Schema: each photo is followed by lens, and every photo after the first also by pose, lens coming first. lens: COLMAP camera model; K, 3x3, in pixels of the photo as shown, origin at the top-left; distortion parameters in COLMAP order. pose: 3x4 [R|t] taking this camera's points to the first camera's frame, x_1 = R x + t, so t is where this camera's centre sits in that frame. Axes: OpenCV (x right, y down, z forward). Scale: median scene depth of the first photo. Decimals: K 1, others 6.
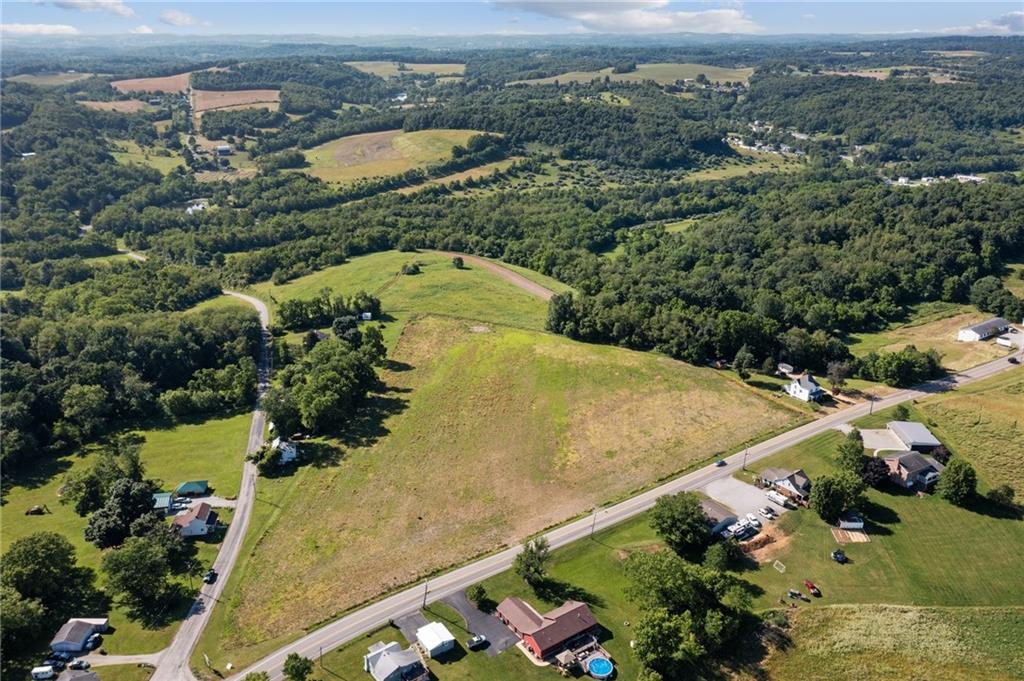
lens RADIAL K [[812.3, 0, 509.4], [0, 812.3, 343.7], [0, 0, 1]] dist [0.003972, 0.005124]
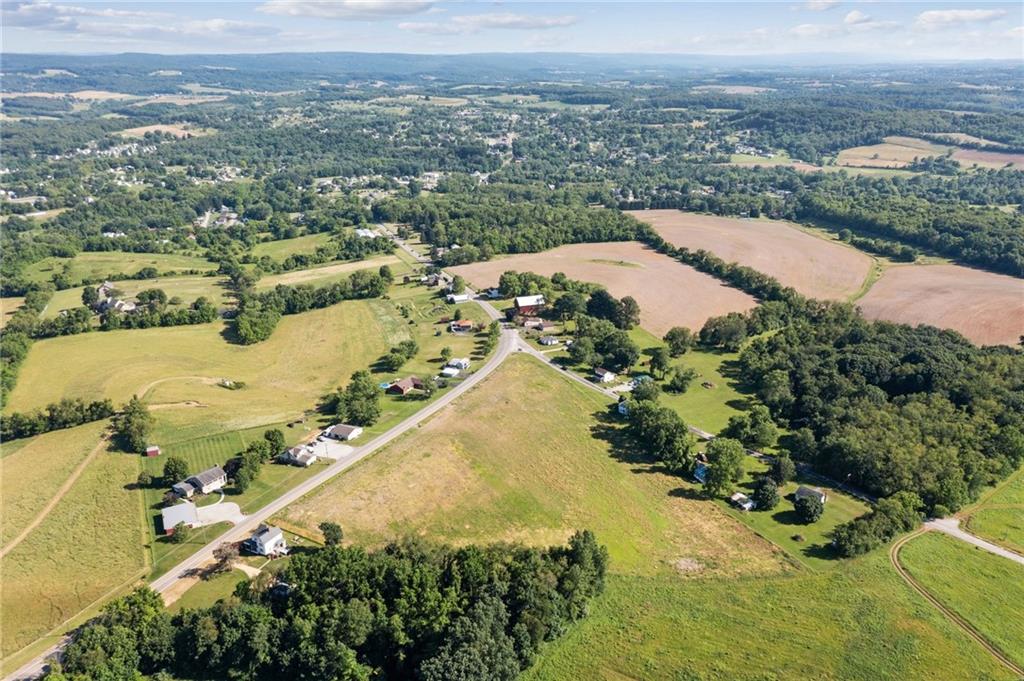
lens RADIAL K [[812.3, 0, 509.4], [0, 812.3, 343.7], [0, 0, 1]] dist [0.003972, 0.005124]
pose [[-0.886347, 0.158641, -0.434997, 0.173550], [-0.157110, 0.780695, 0.604841, -0.261383], [0.435552, 0.604441, -0.667042, 0.575150]]
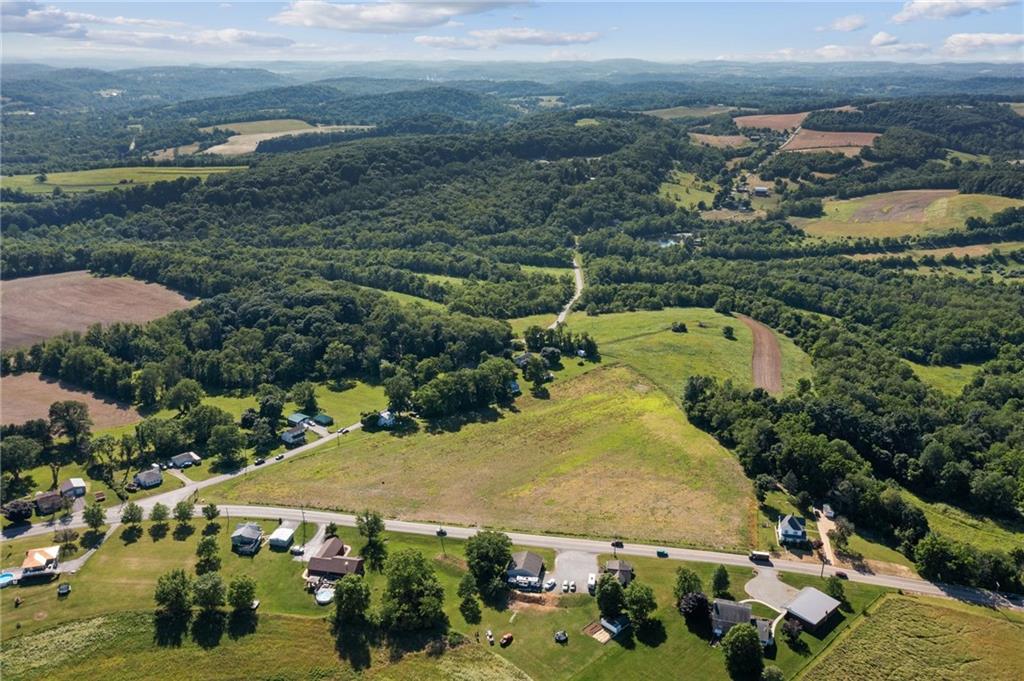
lens RADIAL K [[830.1, 0, 512.0], [0, 830.1, 340.5], [0, 0, 1]] dist [0.007174, 0.004732]
pose [[0.698805, 0.234460, -0.675796, 0.264497], [-0.259575, 0.963475, 0.065855, -0.048671], [0.666553, 0.129400, 0.734141, 0.014394]]
